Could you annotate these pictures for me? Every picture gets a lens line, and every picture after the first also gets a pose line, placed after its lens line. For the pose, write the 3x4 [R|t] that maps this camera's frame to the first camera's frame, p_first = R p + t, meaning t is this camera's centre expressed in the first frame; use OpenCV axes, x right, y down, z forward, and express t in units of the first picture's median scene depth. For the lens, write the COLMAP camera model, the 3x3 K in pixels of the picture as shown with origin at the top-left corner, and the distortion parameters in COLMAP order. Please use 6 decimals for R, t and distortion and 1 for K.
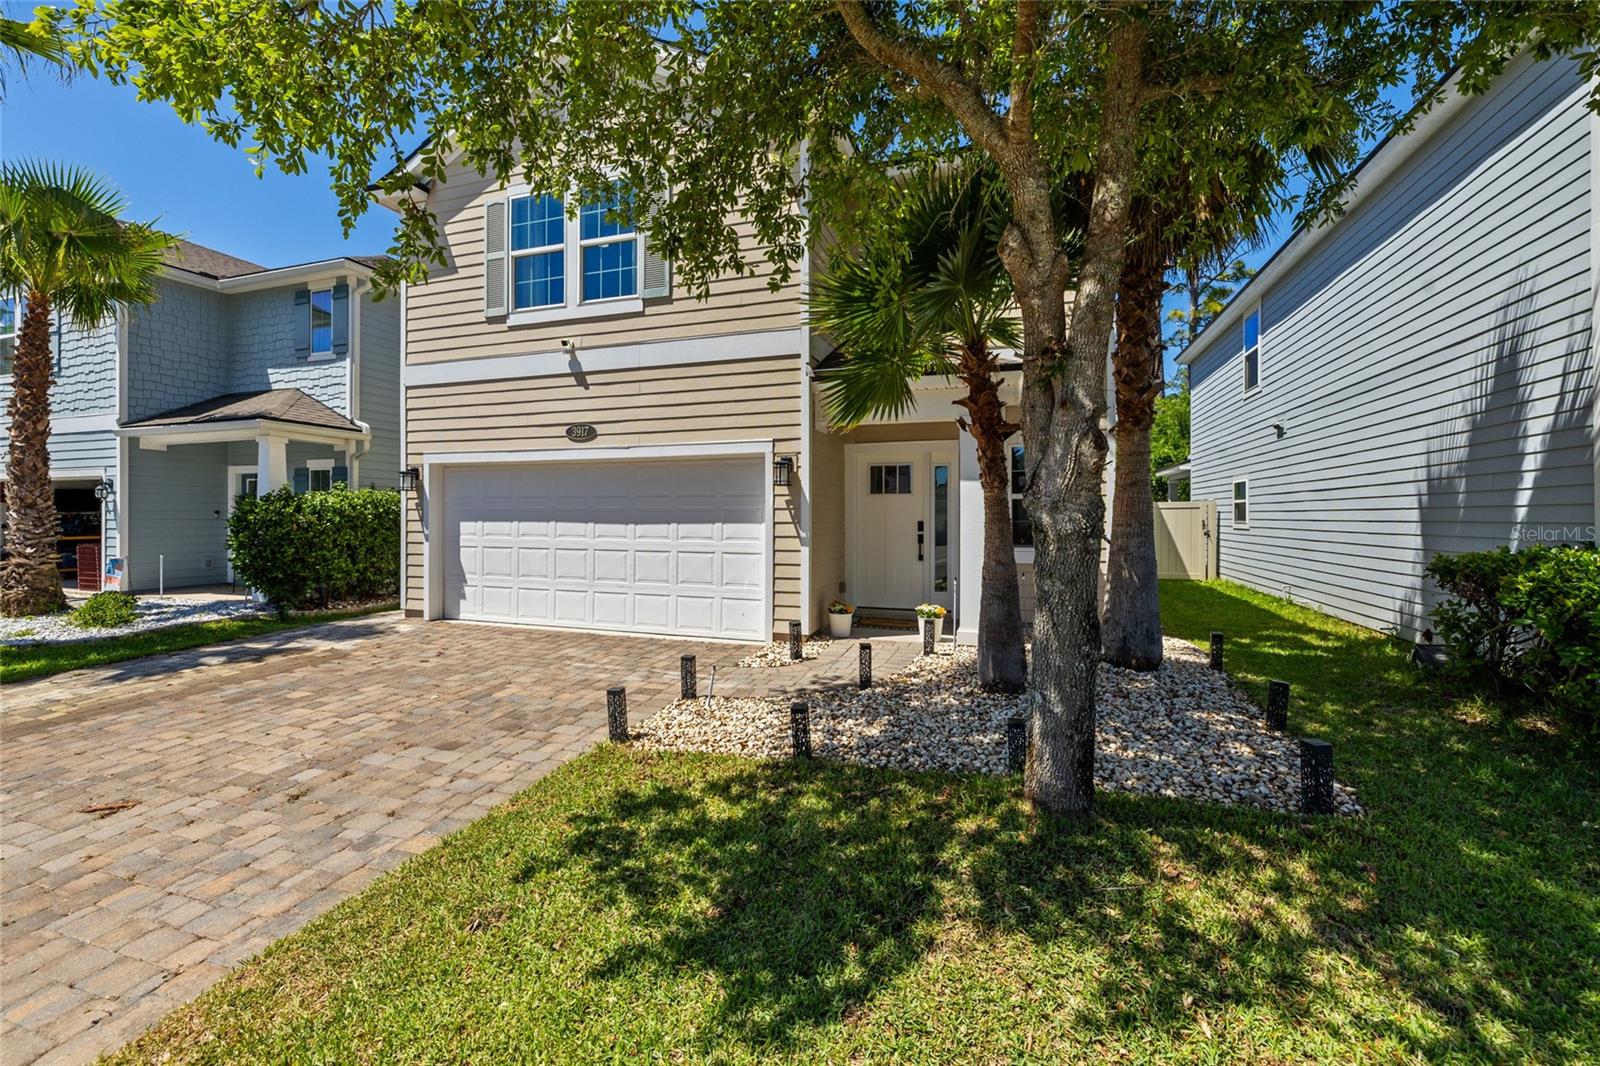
lens RADIAL K [[677.0, 0, 785.8], [0, 677.0, 510.5], [0, 0, 1]] dist [0.000714, 0.000175]
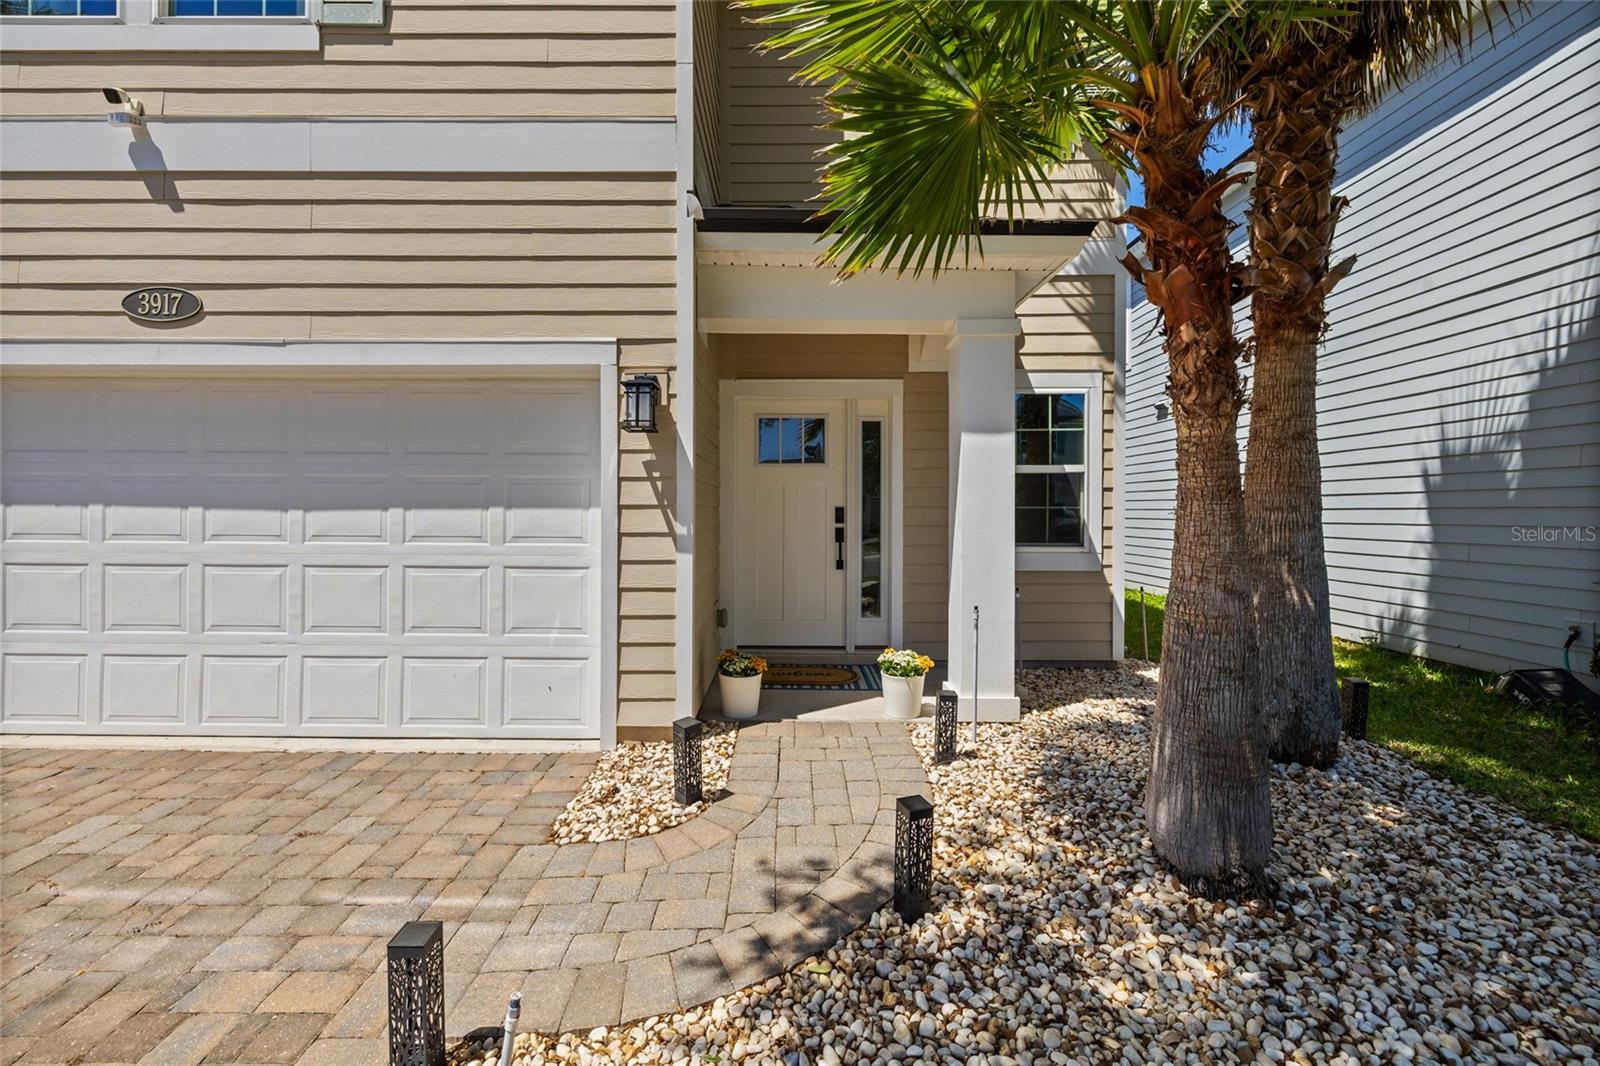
lens RADIAL K [[677.0, 0, 785.8], [0, 677.0, 510.5], [0, 0, 1]] dist [0.000714, 0.000175]
pose [[0.944988, 0.002022, 0.327098, -0.063874], [-0.004877, 0.999957, 0.007909, 0.016396], [-0.327068, -0.009070, 0.944957, 0.479967]]
